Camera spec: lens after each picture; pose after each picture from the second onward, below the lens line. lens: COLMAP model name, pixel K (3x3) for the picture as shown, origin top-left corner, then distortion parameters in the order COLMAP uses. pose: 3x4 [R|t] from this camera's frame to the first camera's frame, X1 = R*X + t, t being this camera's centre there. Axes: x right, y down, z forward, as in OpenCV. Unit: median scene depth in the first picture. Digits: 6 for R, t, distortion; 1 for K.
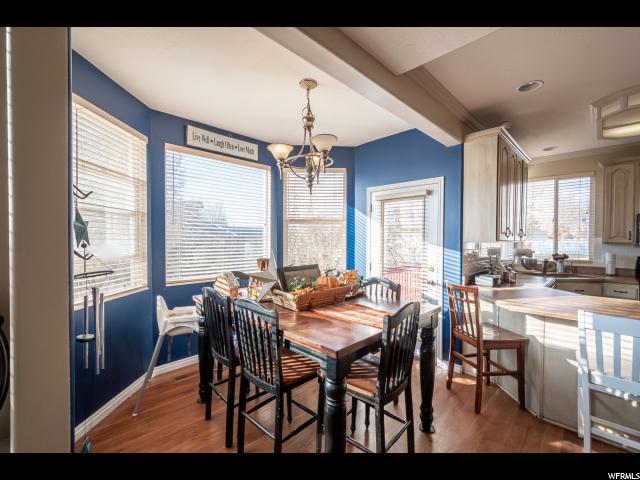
lens RADIAL K [[282.2, 0, 321.2], [0, 282.2, 244.6], [0, 0, 1]] dist [0.001070, 0.000015]
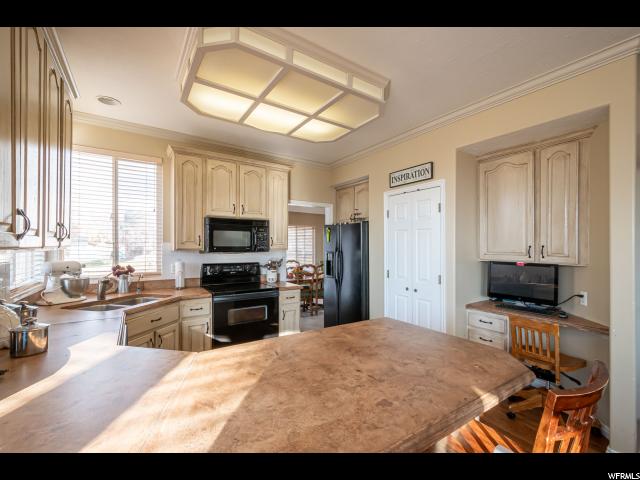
lens RADIAL K [[282.2, 0, 321.2], [0, 282.2, 244.6], [0, 0, 1]] dist [0.001070, 0.000015]
pose [[0.202703, 0.002918, 0.979236, 0.282345], [0.018309, 0.999809, -0.006769, -0.006176], [-0.979069, 0.019301, 0.202611, 0.403676]]
